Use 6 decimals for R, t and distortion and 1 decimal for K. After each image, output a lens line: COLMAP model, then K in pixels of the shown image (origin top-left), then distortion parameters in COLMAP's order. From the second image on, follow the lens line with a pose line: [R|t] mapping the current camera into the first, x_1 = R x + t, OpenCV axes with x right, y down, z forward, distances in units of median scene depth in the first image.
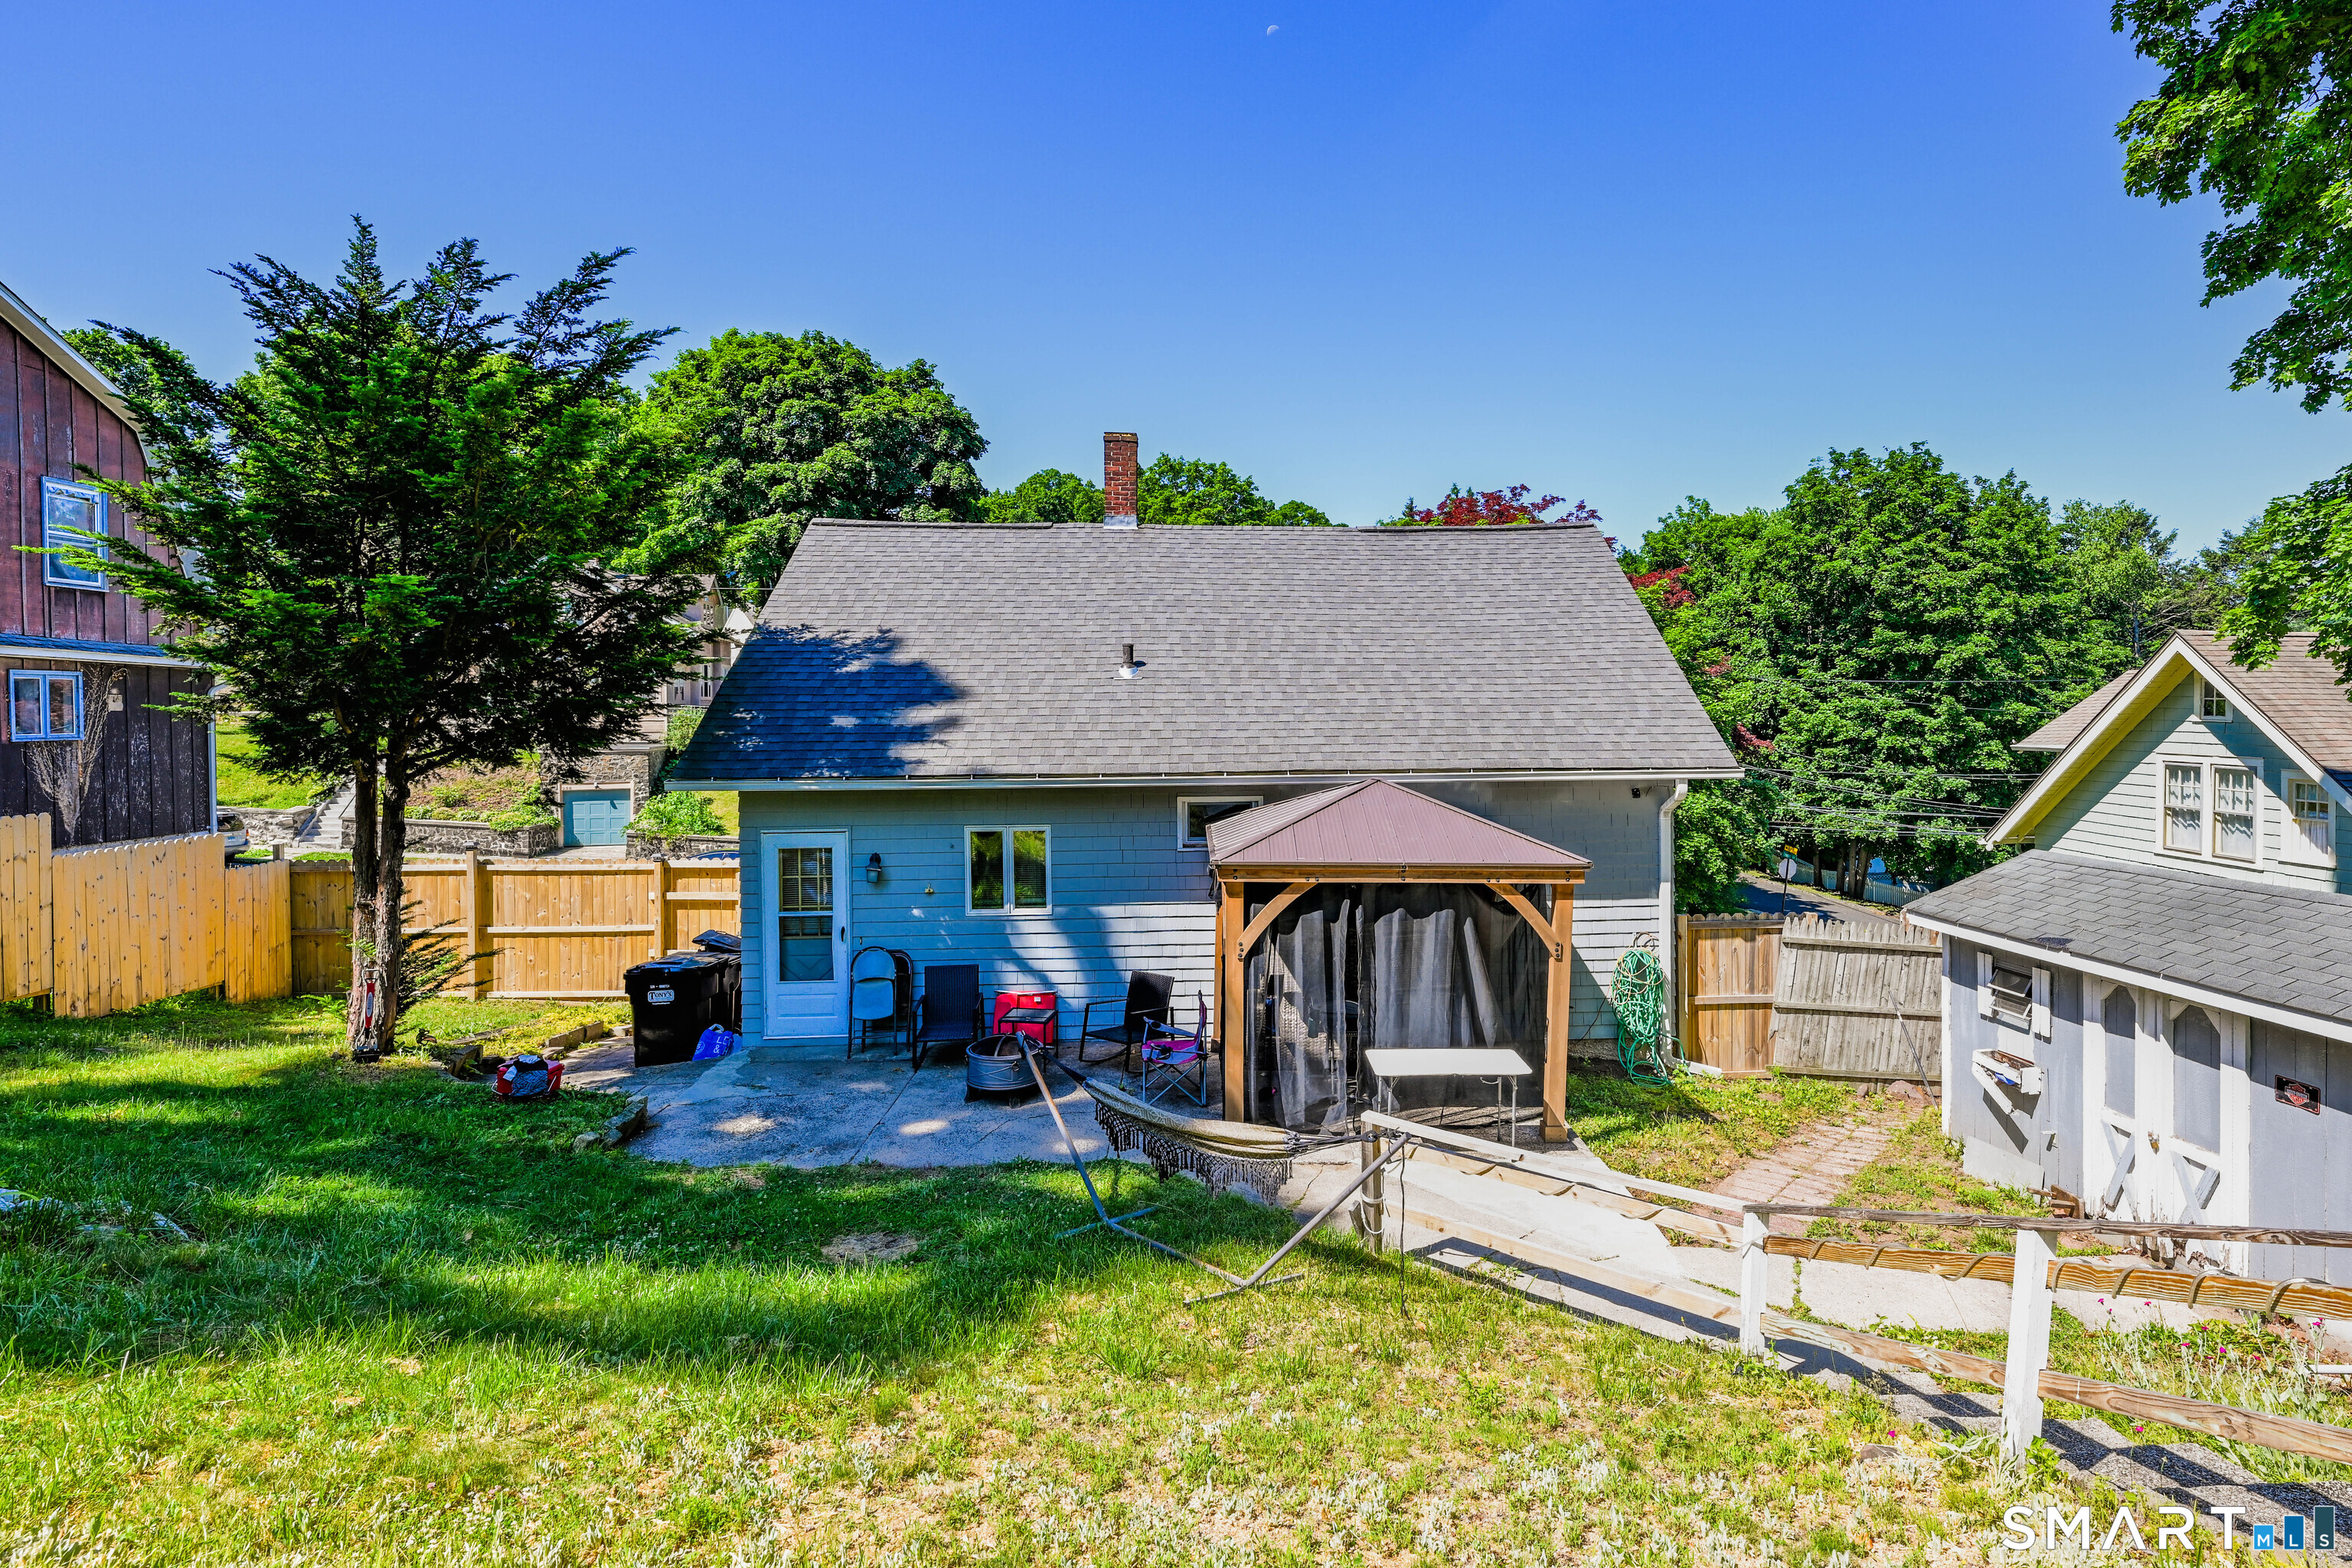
lens RADIAL K [[1176.4, 0, 1175.9], [0, 1176.4, 753.8], [0, 0, 1]] dist [0.001998, -0.000299]
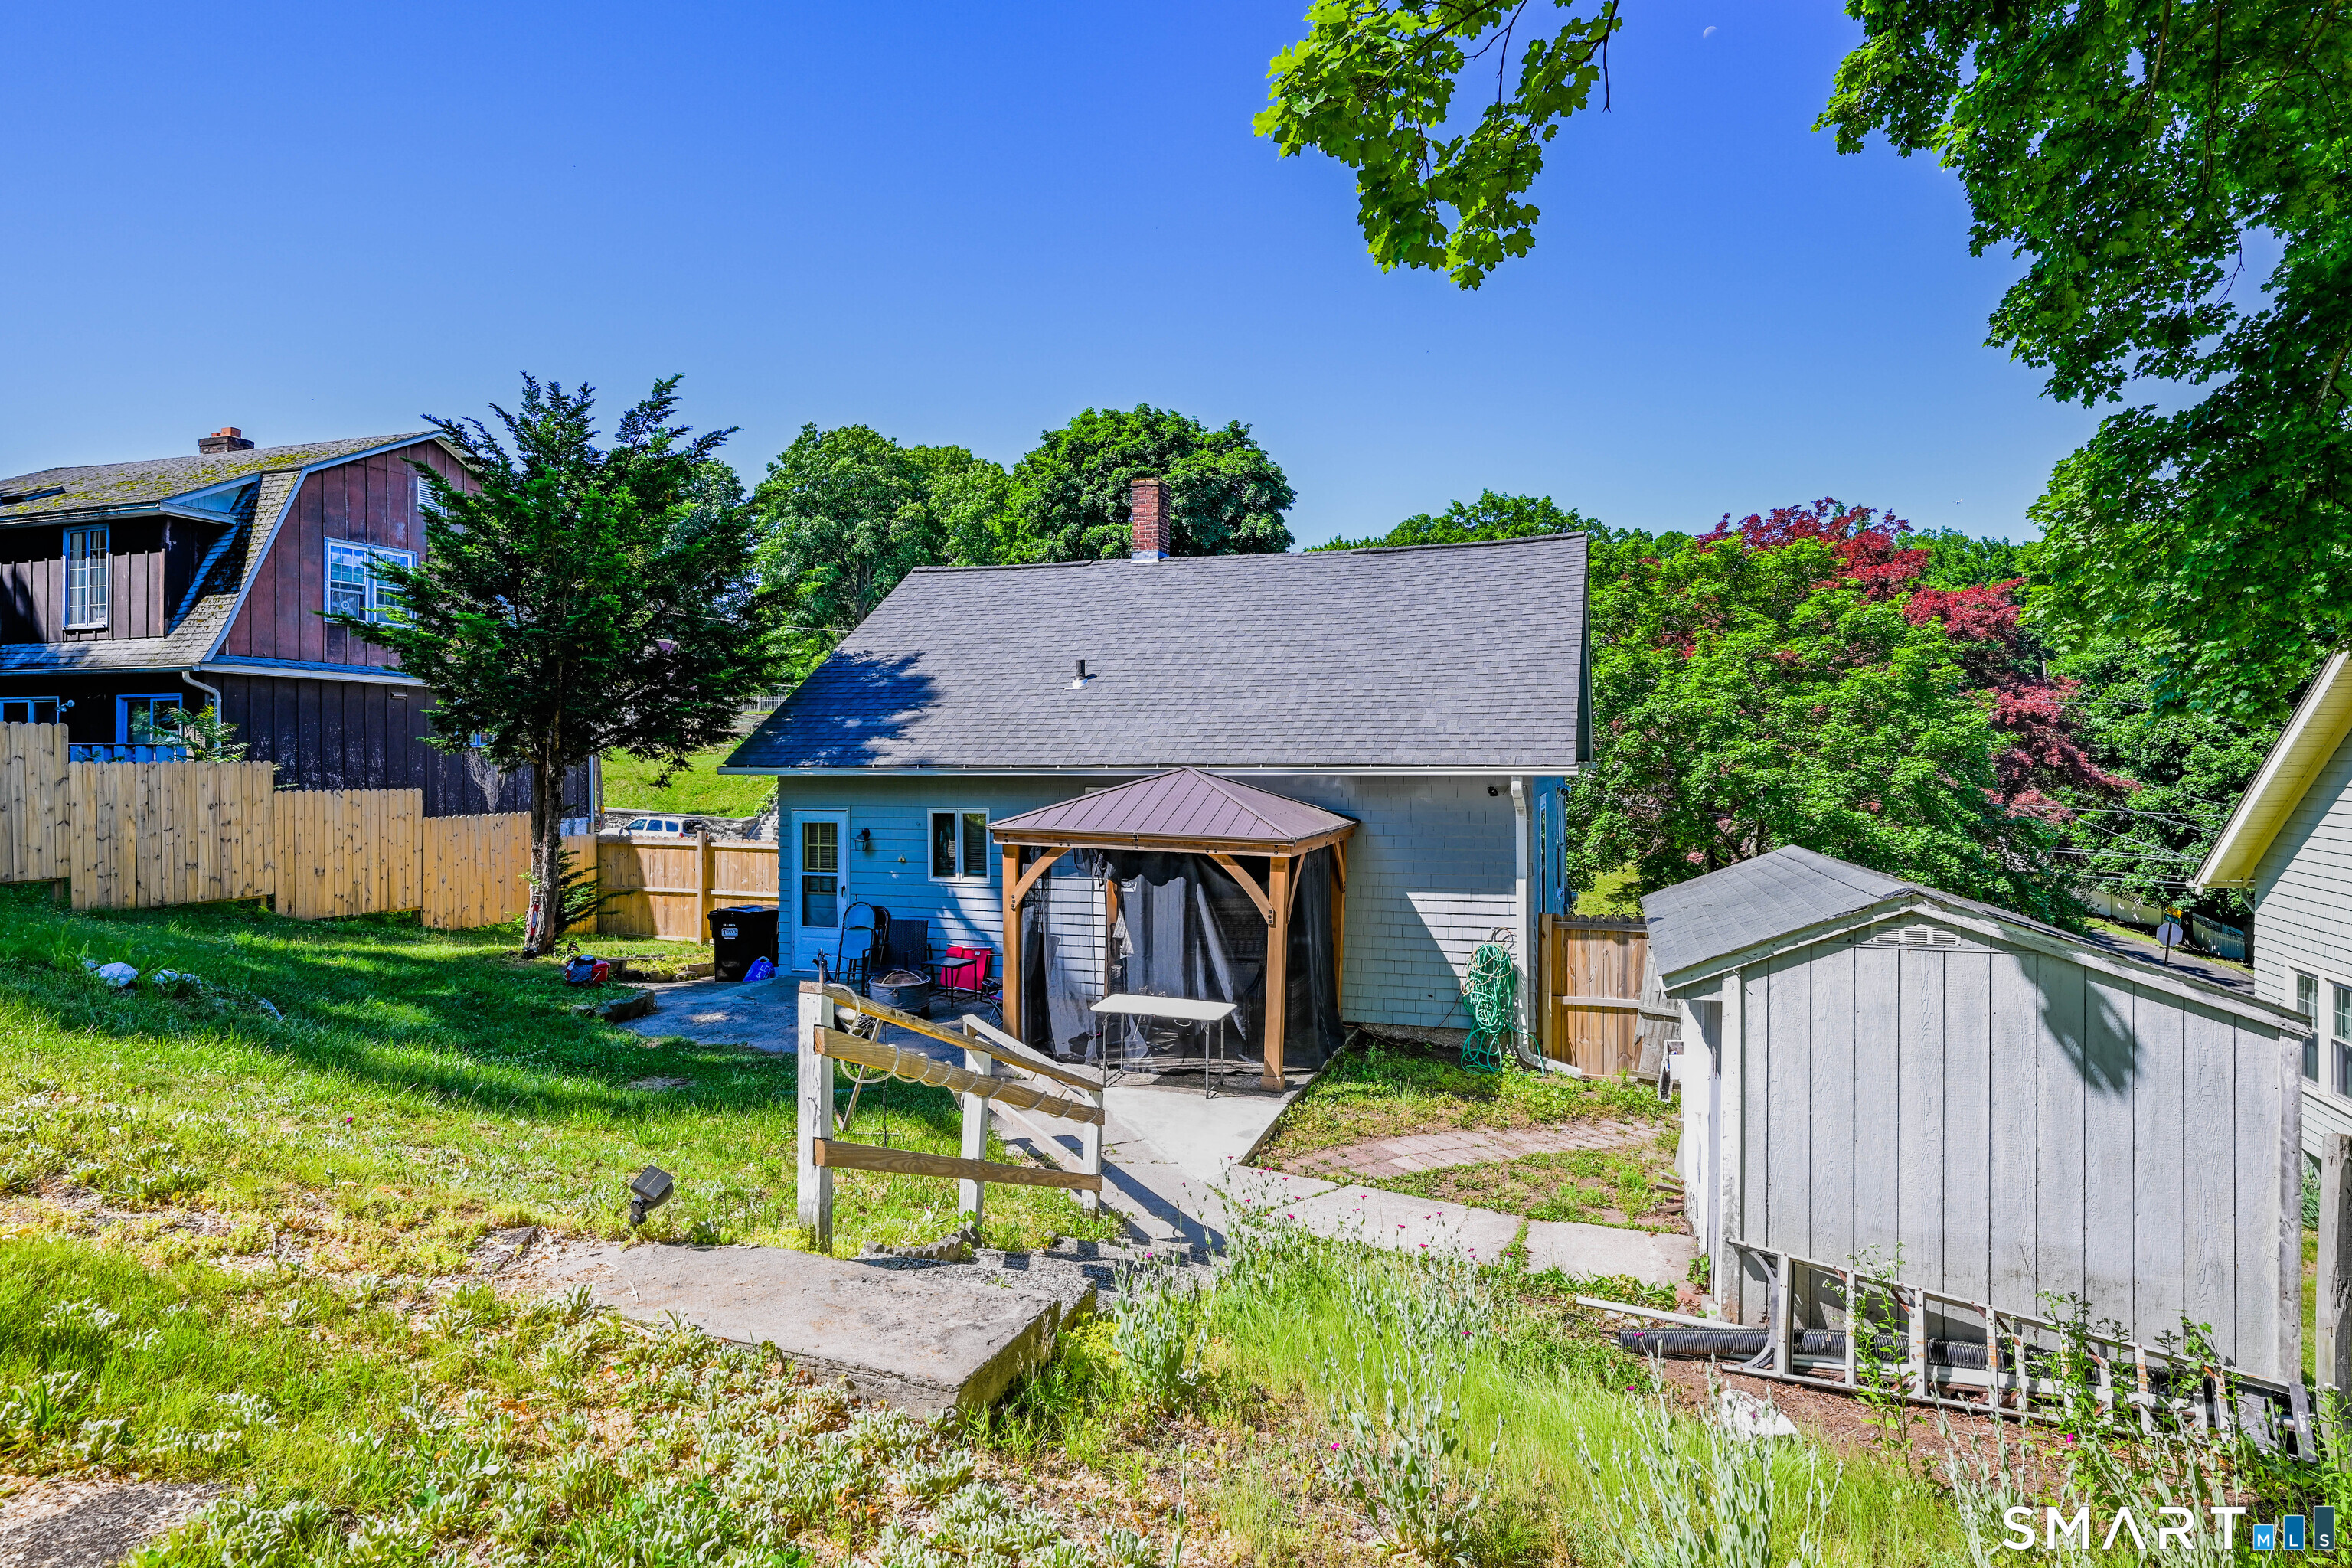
lens RADIAL K [[1154.5, 0, 1176.0], [0, 1154.5, 784.0], [0, 0, 1]] dist [-0.000540, -0.000045]
pose [[0.937847, 0.015904, -0.346683, 0.457371], [-0.020153, 0.999759, -0.008655, 0.039145], [0.346462, 0.015104, 0.937942, -0.041010]]
